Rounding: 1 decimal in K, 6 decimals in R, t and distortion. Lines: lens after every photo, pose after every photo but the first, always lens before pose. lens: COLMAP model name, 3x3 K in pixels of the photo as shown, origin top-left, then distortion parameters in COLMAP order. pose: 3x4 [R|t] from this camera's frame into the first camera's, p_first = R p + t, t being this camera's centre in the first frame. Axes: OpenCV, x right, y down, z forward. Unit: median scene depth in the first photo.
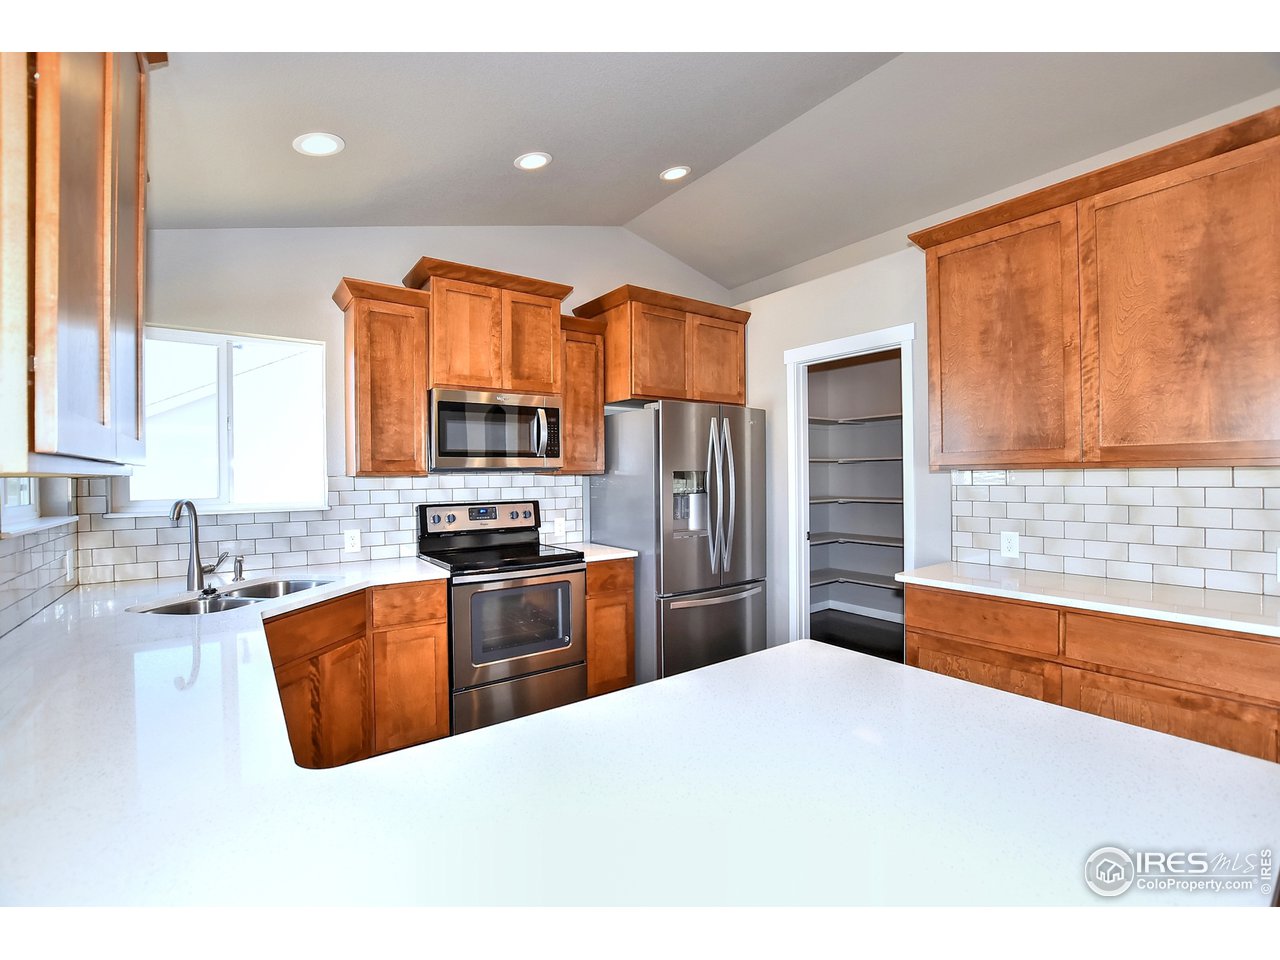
lens RADIAL K [[567.6, 0, 640.0], [0, 567.6, 480.0], [0, 0, 1]] dist [-0.022681, -0.000338]
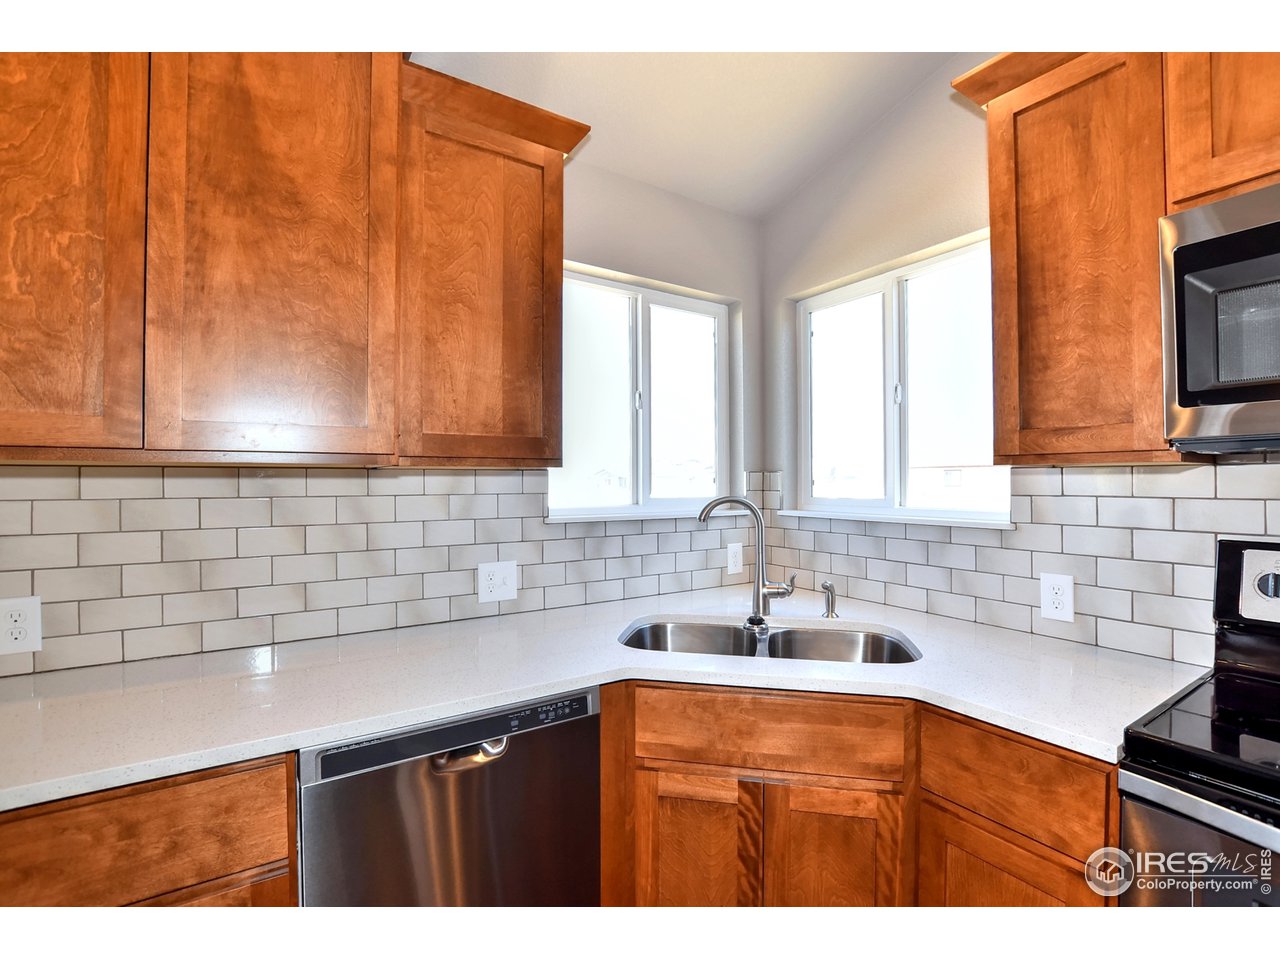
lens RADIAL K [[567.6, 0, 640.0], [0, 567.6, 480.0], [0, 0, 1]] dist [-0.022681, -0.000338]
pose [[-0.051821, 0.006557, -0.998635, 0.003090], [-0.008382, 0.999940, 0.007001, 0.004306], [0.998621, 0.008733, -0.051763, 0.626266]]
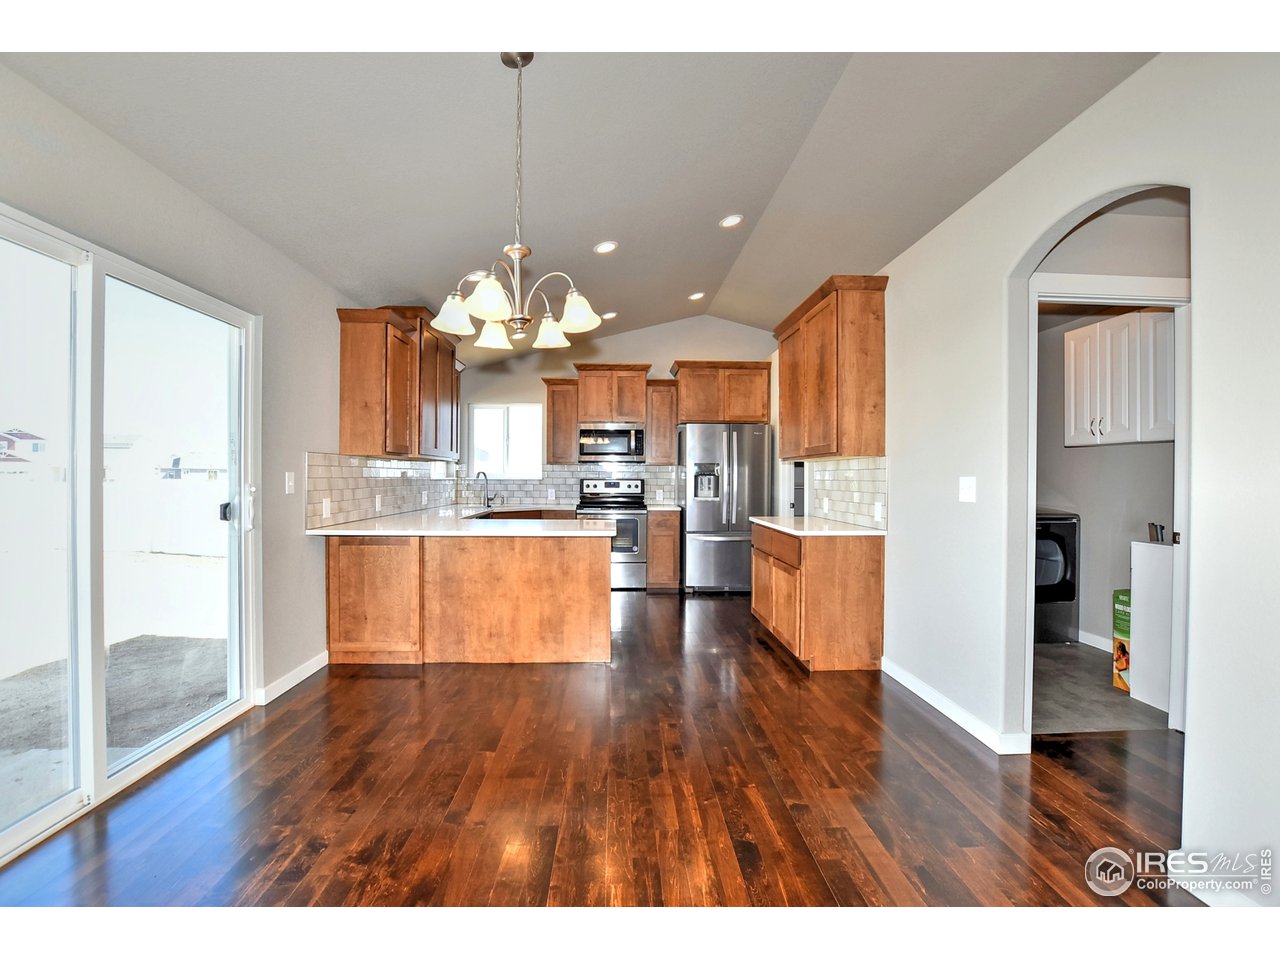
lens RADIAL K [[567.6, 0, 640.0], [0, 567.6, 480.0], [0, 0, 1]] dist [-0.022681, -0.000338]
pose [[0.836016, 0.018911, -0.548380, 0.922430], [-0.019612, 0.999797, 0.004579, 0.034544], [0.548355, 0.006926, 0.836217, -0.606875]]
